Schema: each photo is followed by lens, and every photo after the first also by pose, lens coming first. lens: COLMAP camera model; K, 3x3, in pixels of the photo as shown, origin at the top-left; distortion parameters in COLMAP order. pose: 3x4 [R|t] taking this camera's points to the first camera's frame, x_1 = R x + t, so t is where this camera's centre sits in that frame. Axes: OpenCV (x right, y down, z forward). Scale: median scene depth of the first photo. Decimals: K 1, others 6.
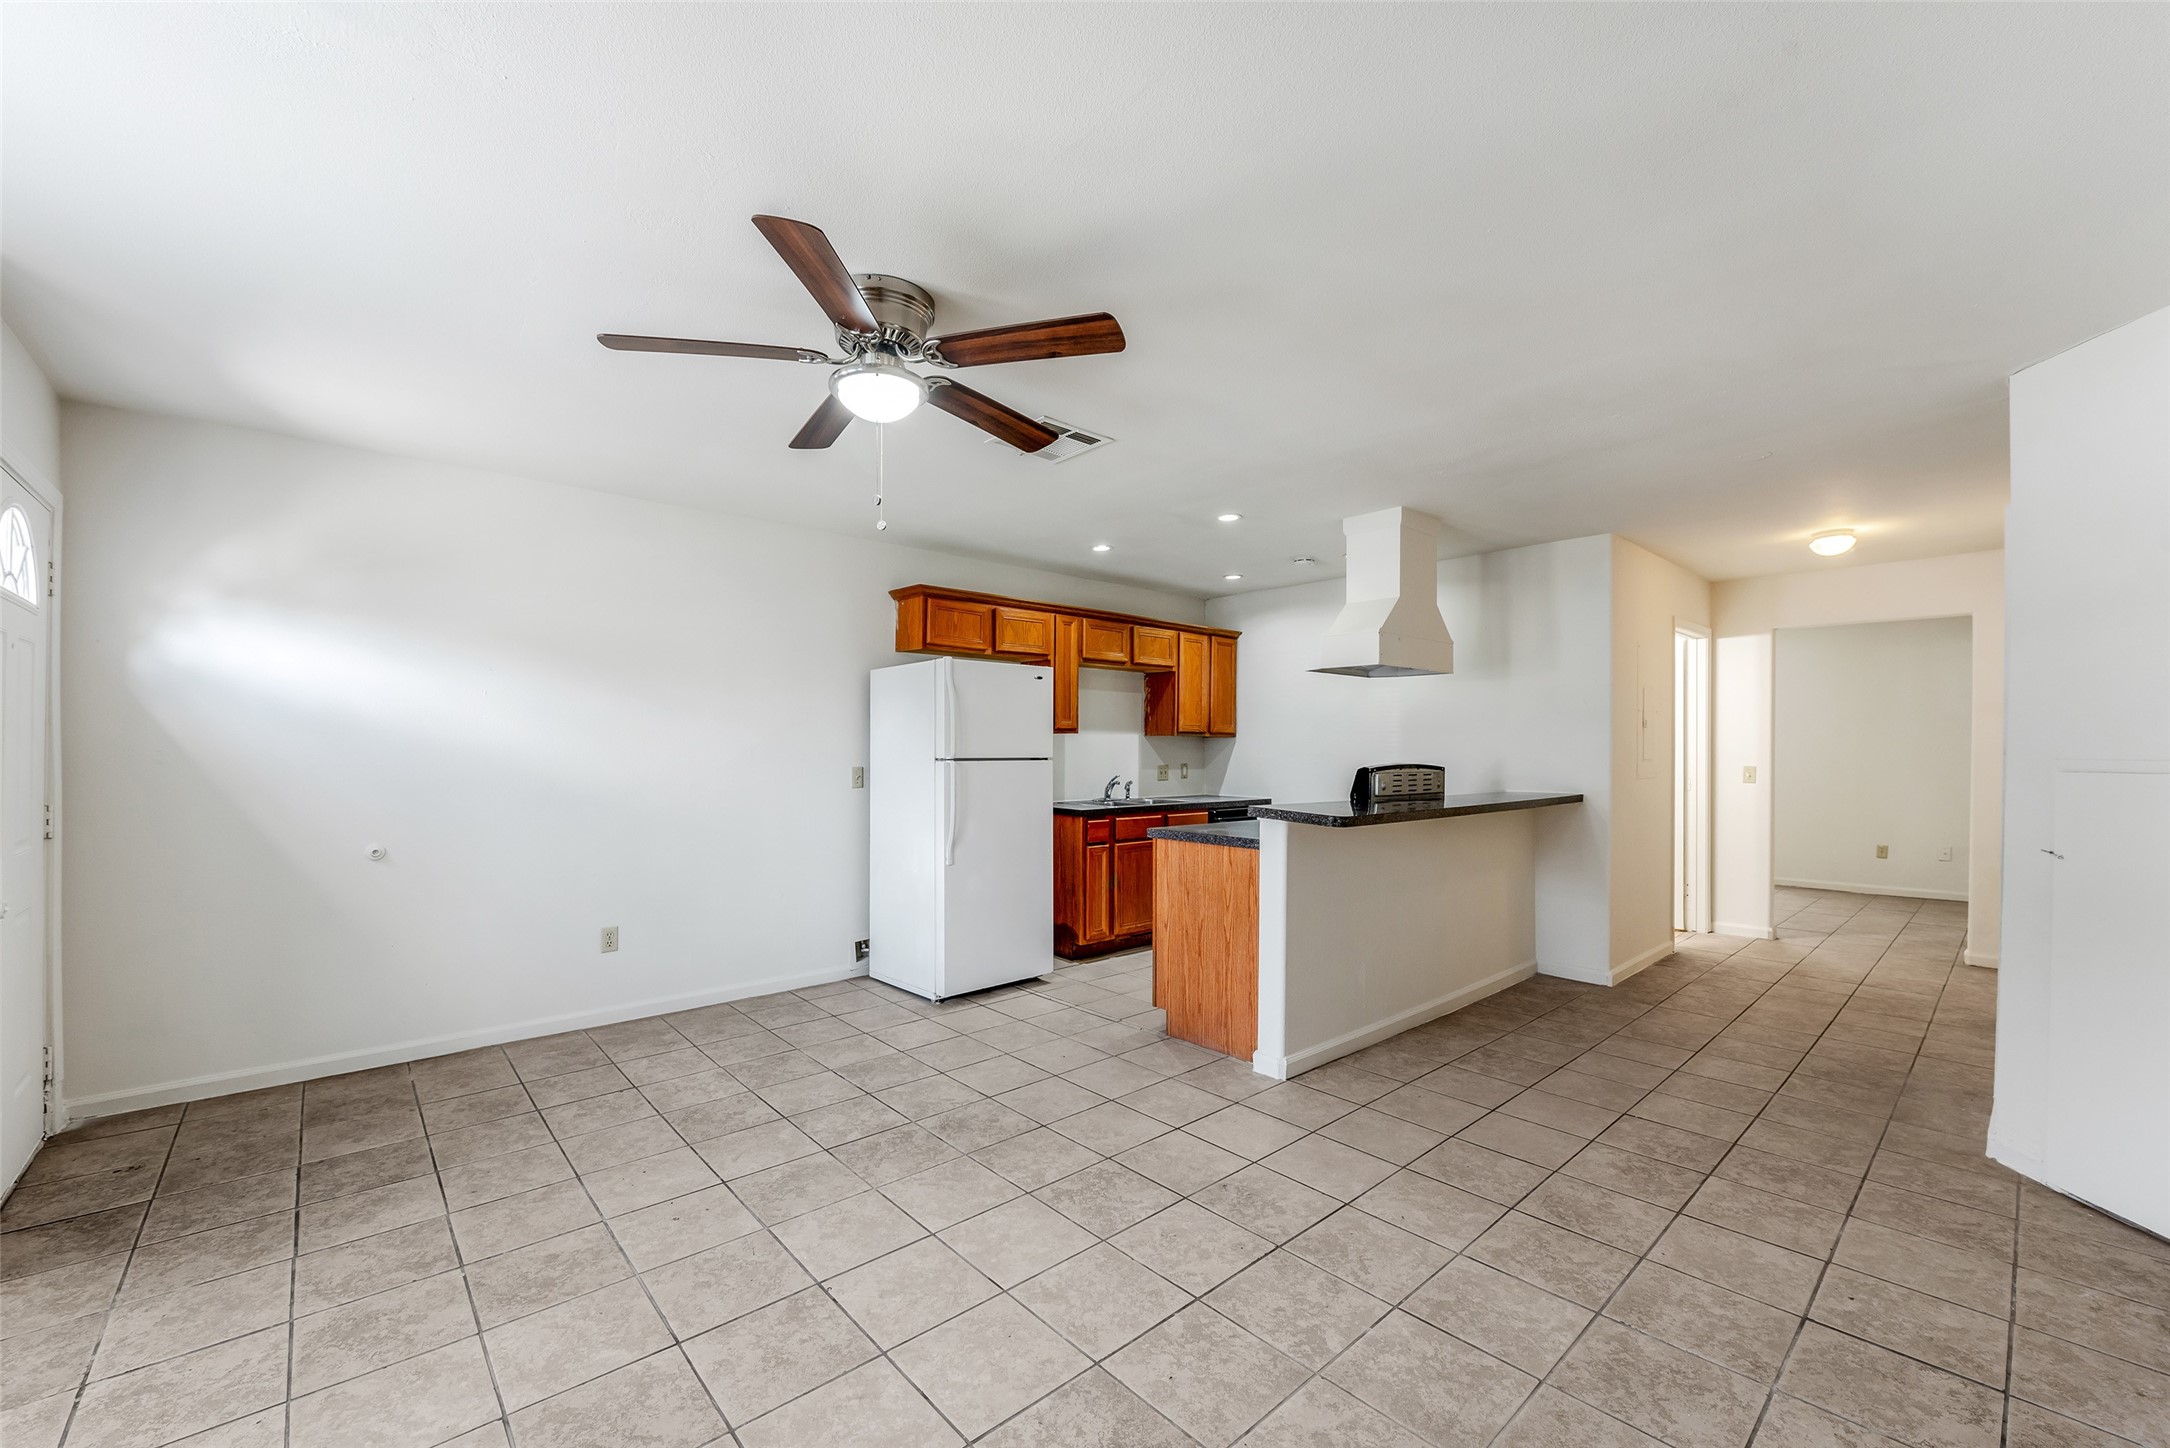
lens RADIAL K [[862.0, 0, 1086.2], [0, 862.0, 747.8], [0, 0, 1]] dist [-0.010366, -0.000352]
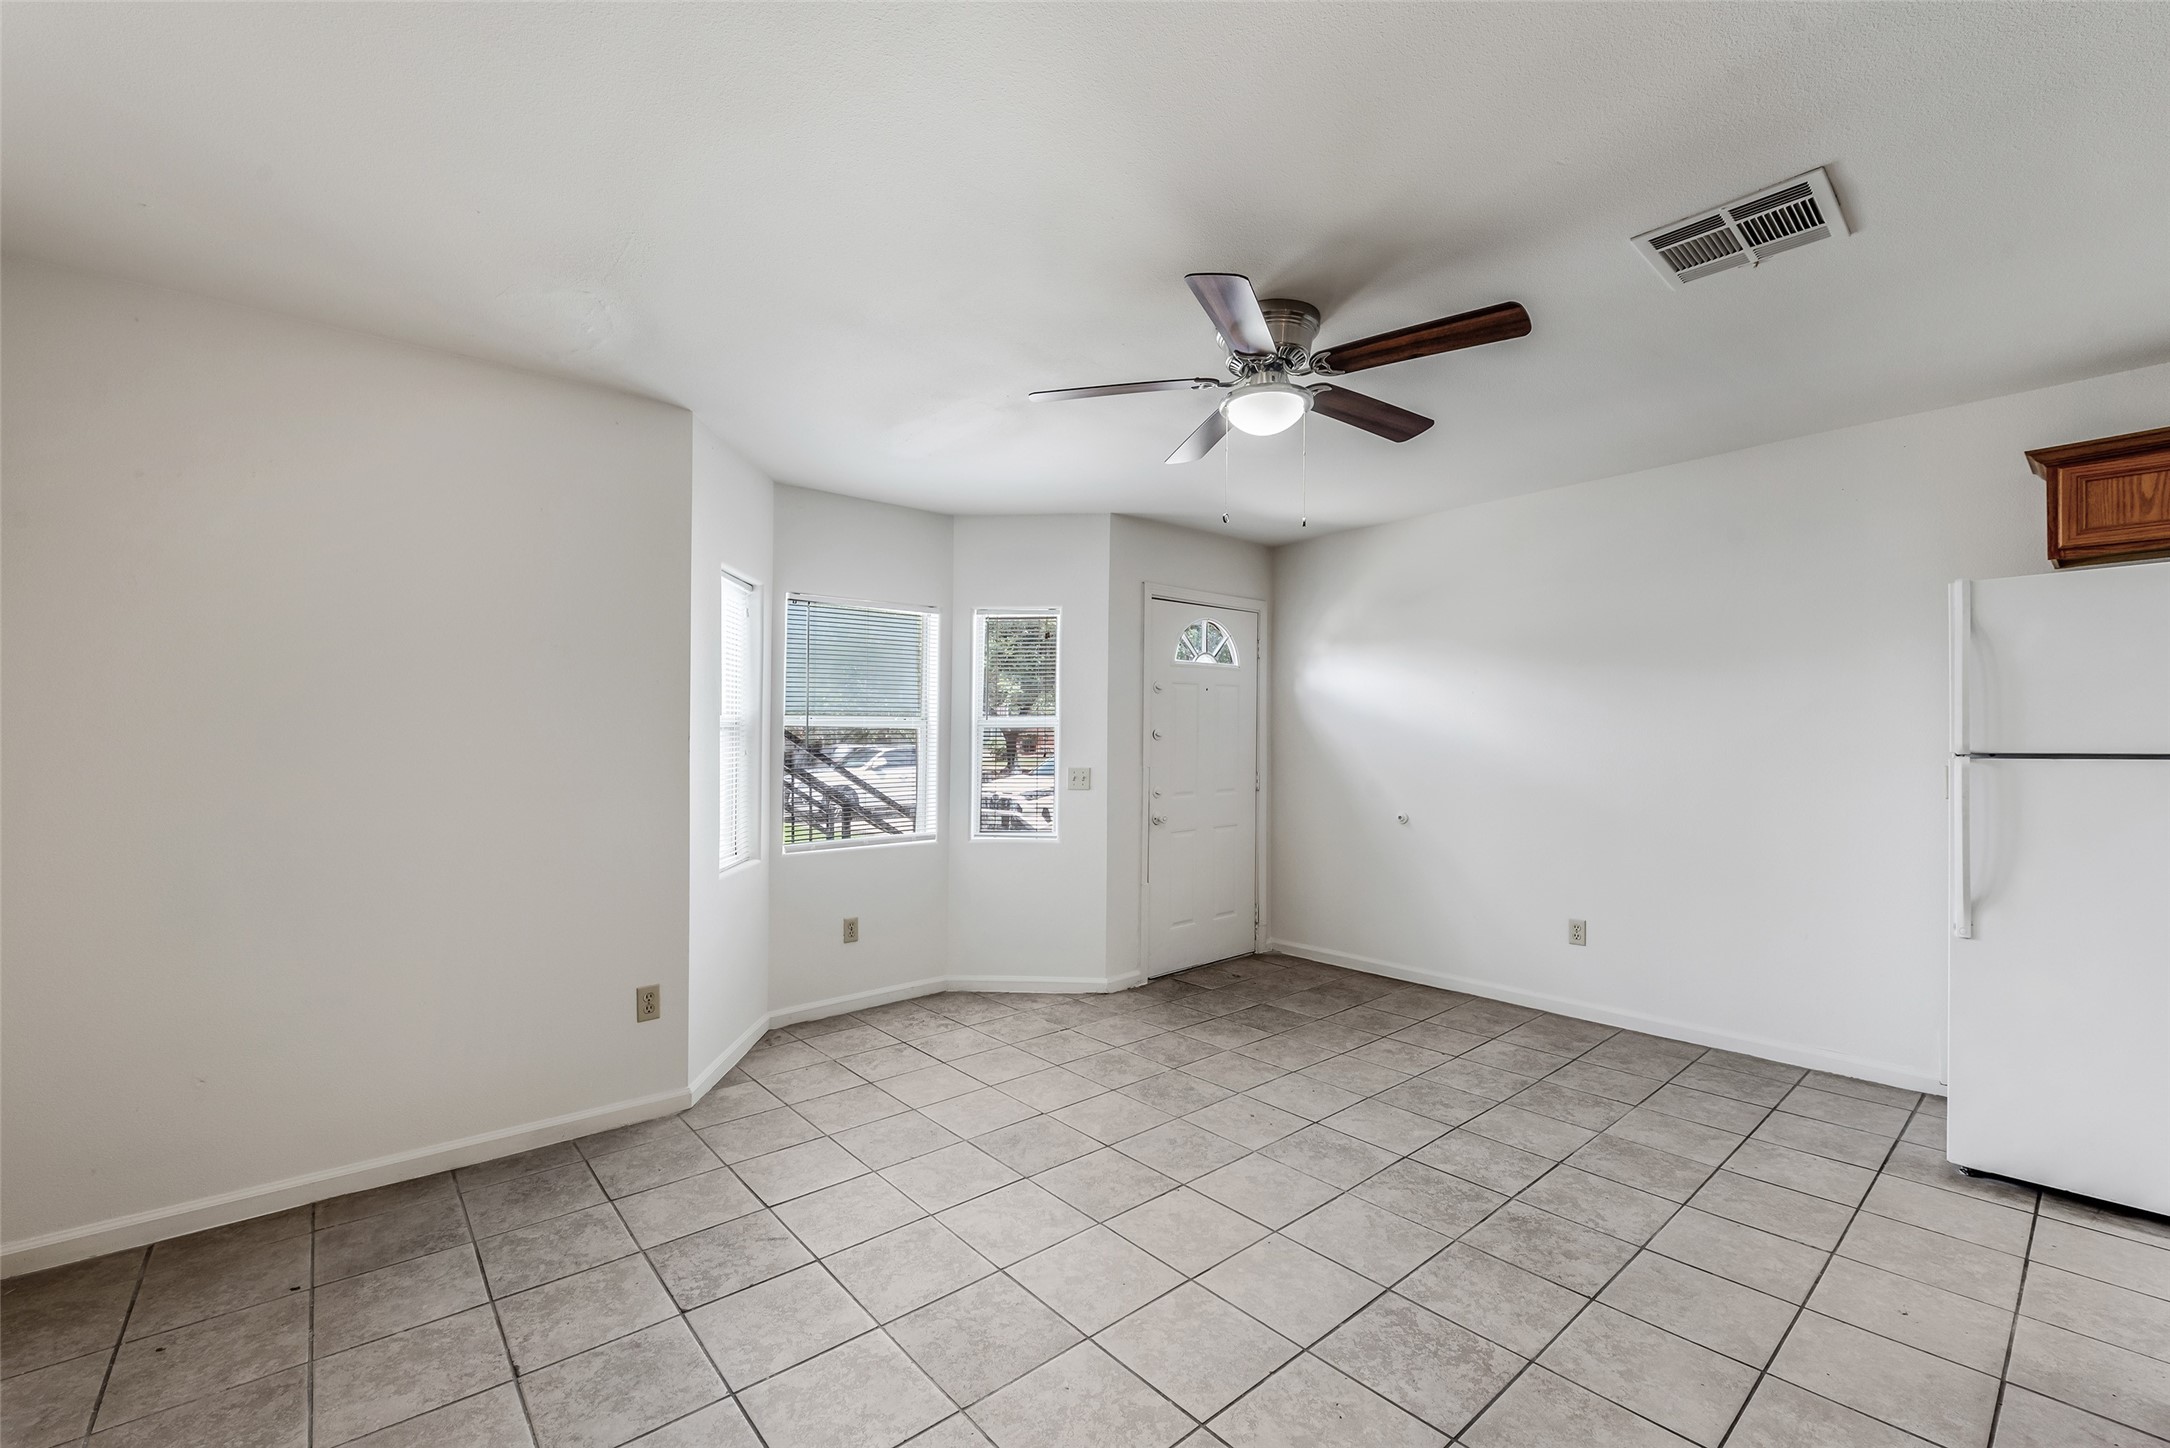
lens RADIAL K [[895.4, 0, 1085.0], [0, 895.4, 724.0], [0, 0, 1]] dist [-0.000705, -0.000210]
pose [[-0.022086, -0.019860, -0.999559, 0.785983], [0.005498, 0.999785, -0.019986, 0.000310], [0.999741, -0.005937, -0.021972, 0.728406]]
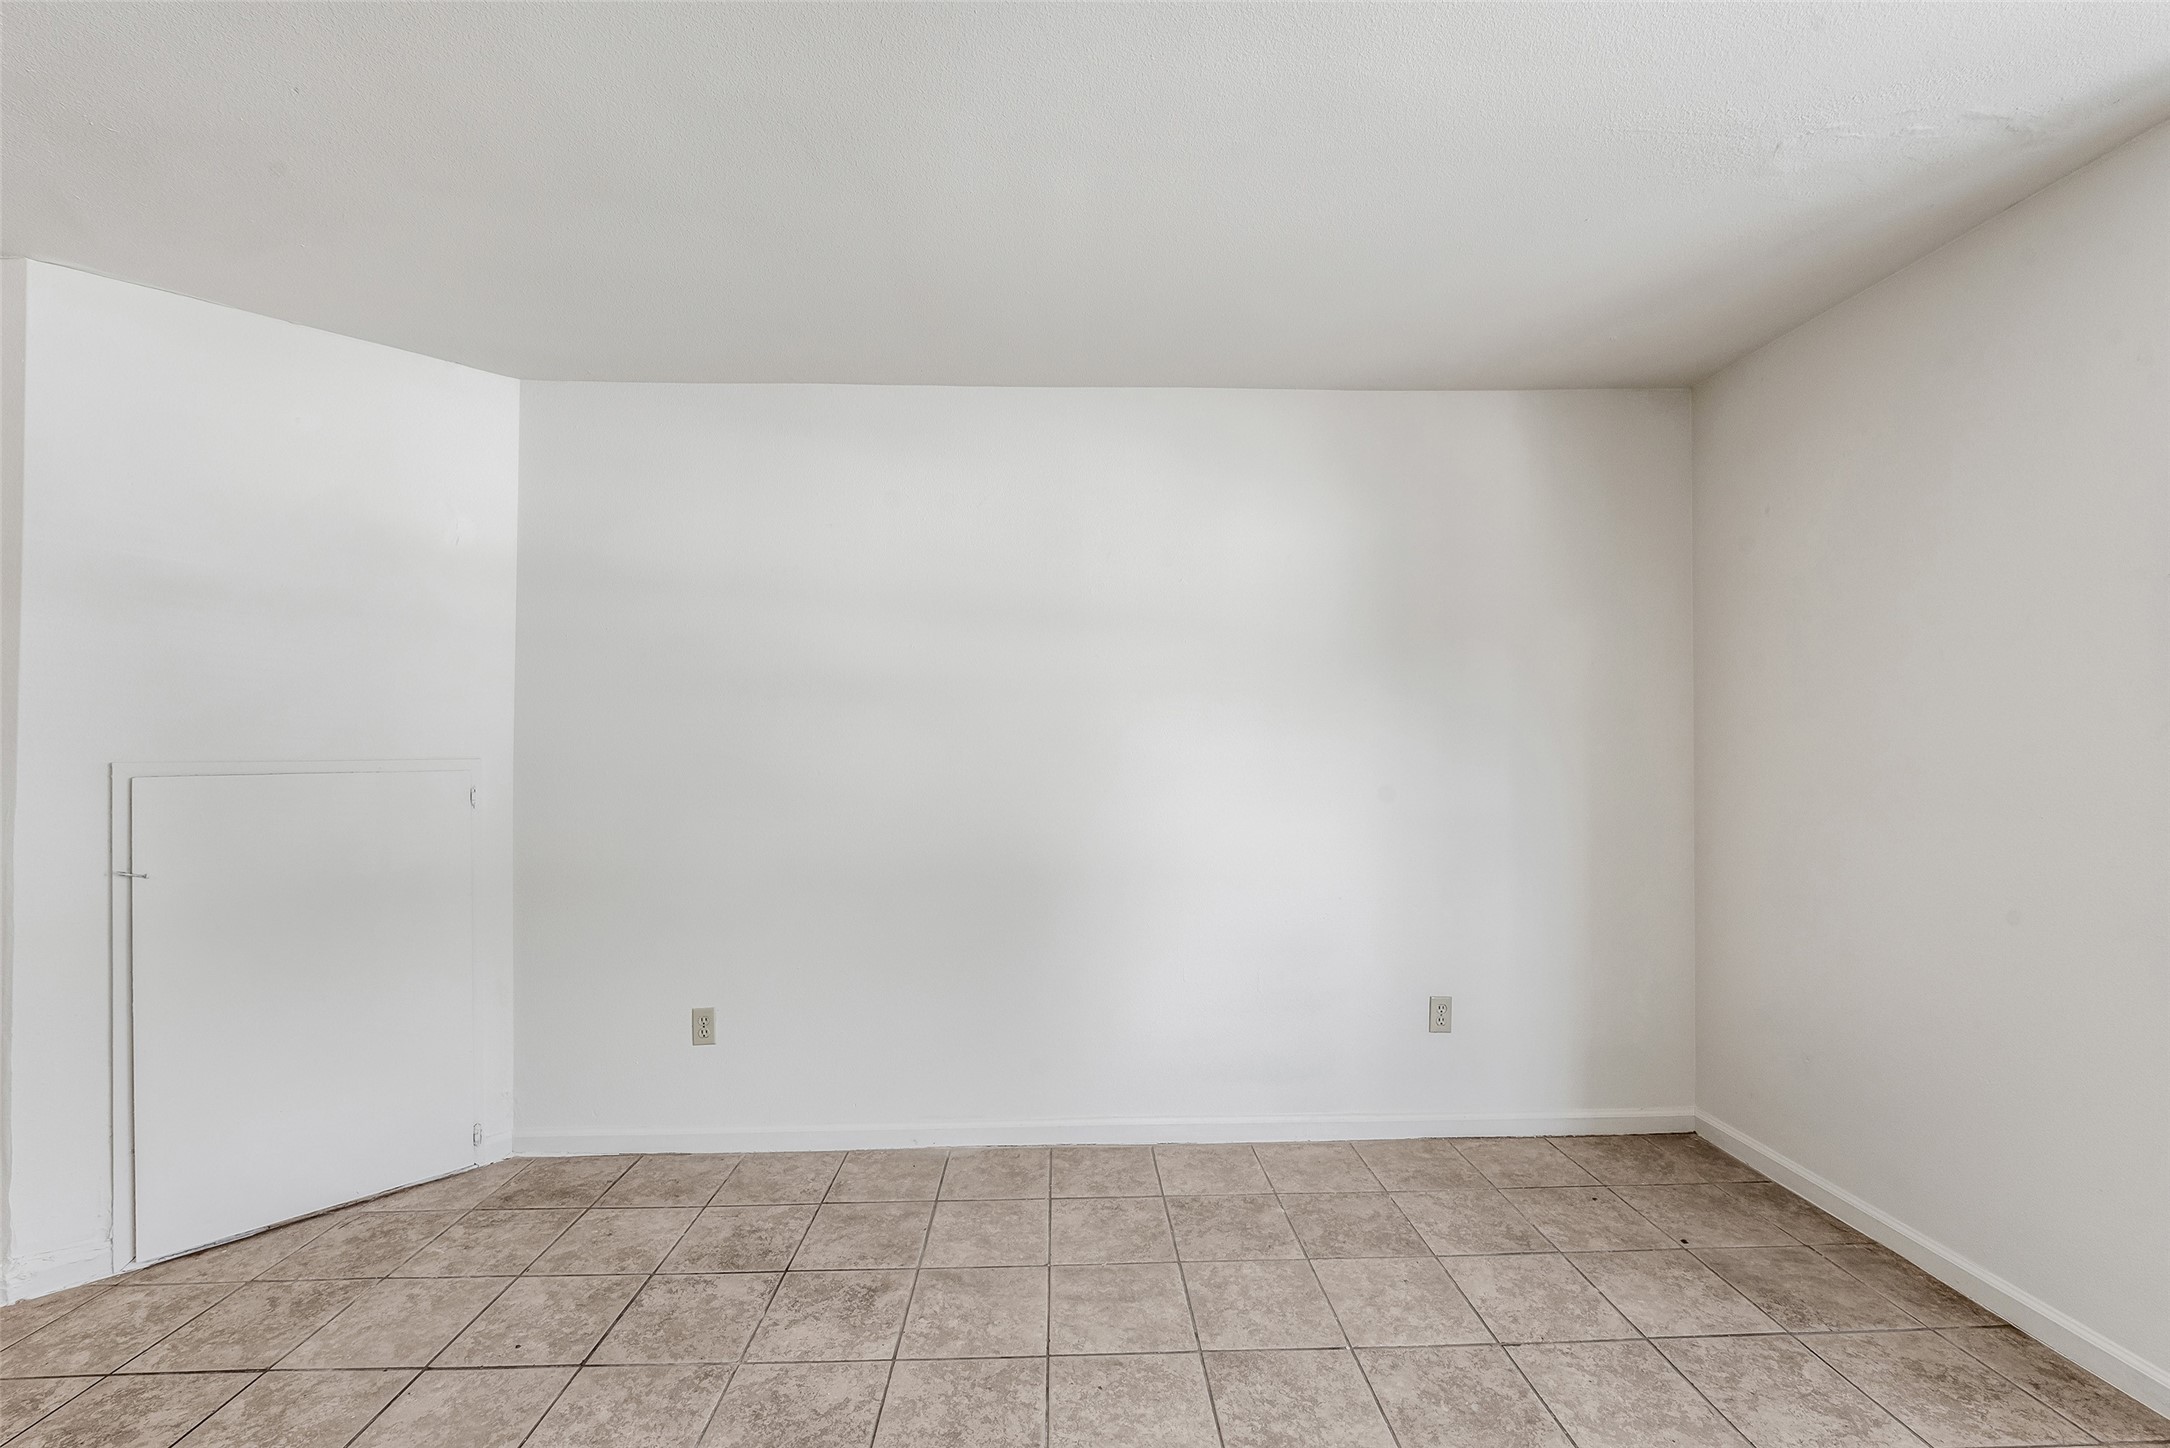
lens RADIAL K [[862.0, 0, 1086.2], [0, 862.0, 747.8], [0, 0, 1]] dist [-0.010366, -0.000352]
pose [[-0.769252, 0.003496, 0.638936, -0.129103], [-0.001684, 0.999970, -0.007499, 0.005334], [-0.638943, -0.006845, -0.769223, 1.044273]]
